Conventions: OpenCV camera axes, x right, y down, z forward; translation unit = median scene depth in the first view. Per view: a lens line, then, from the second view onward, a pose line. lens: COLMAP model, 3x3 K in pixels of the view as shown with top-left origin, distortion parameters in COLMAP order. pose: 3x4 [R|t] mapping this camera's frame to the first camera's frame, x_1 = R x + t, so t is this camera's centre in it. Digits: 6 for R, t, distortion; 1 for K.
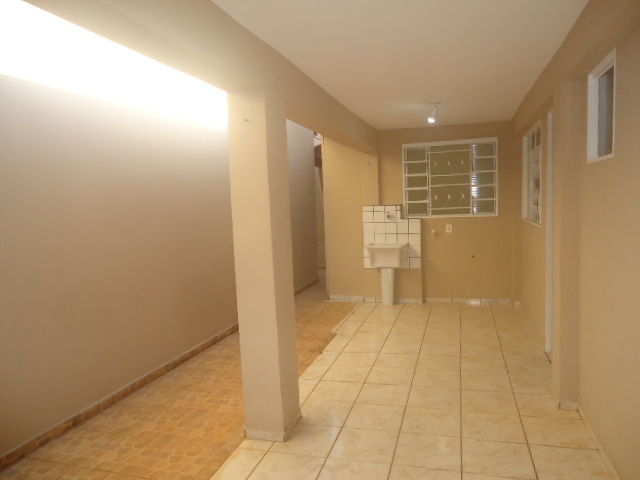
lens RADIAL K [[463.8, 0, 321.1], [0, 463.8, 242.3], [0, 0, 1]] dist [-0.001675, 0.003049]
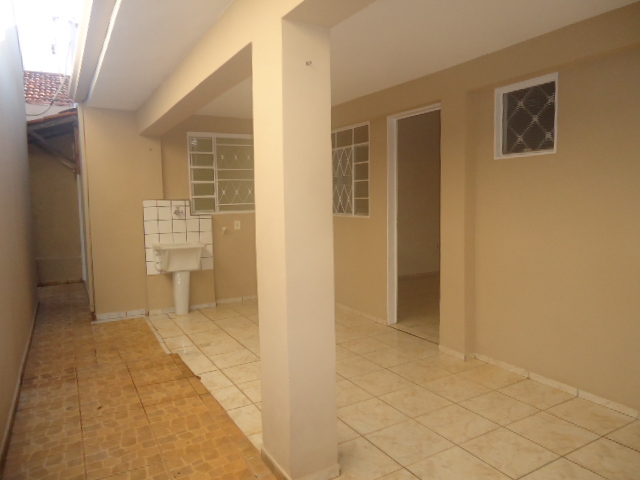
lens RADIAL K [[463.8, 0, 321.1], [0, 463.8, 242.3], [0, 0, 1]] dist [-0.001675, 0.003049]
pose [[0.692824, -0.045144, 0.719692, -0.300829], [0.057299, 0.998329, 0.007462, 0.009094], [-0.718827, 0.036068, 0.694253, 0.205279]]
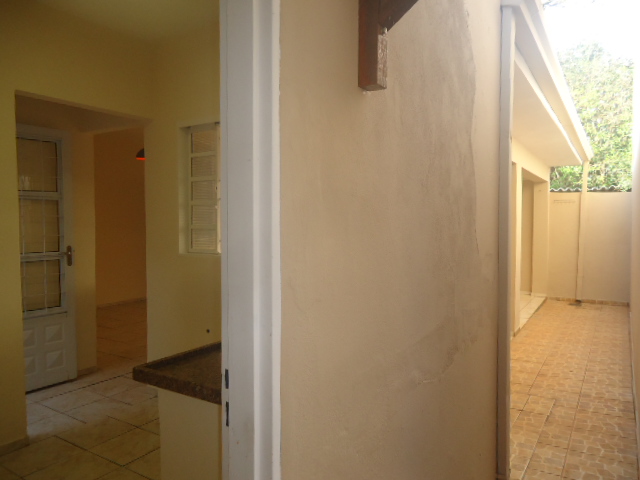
lens RADIAL K [[463.8, 0, 321.1], [0, 463.8, 242.3], [0, 0, 1]] dist [-0.001675, 0.003049]
pose [[-0.961462, 0.022647, 0.274003, 0.052360], [0.058947, 0.990406, 0.124983, -0.131625], [-0.268543, 0.136318, -0.953573, 1.476861]]
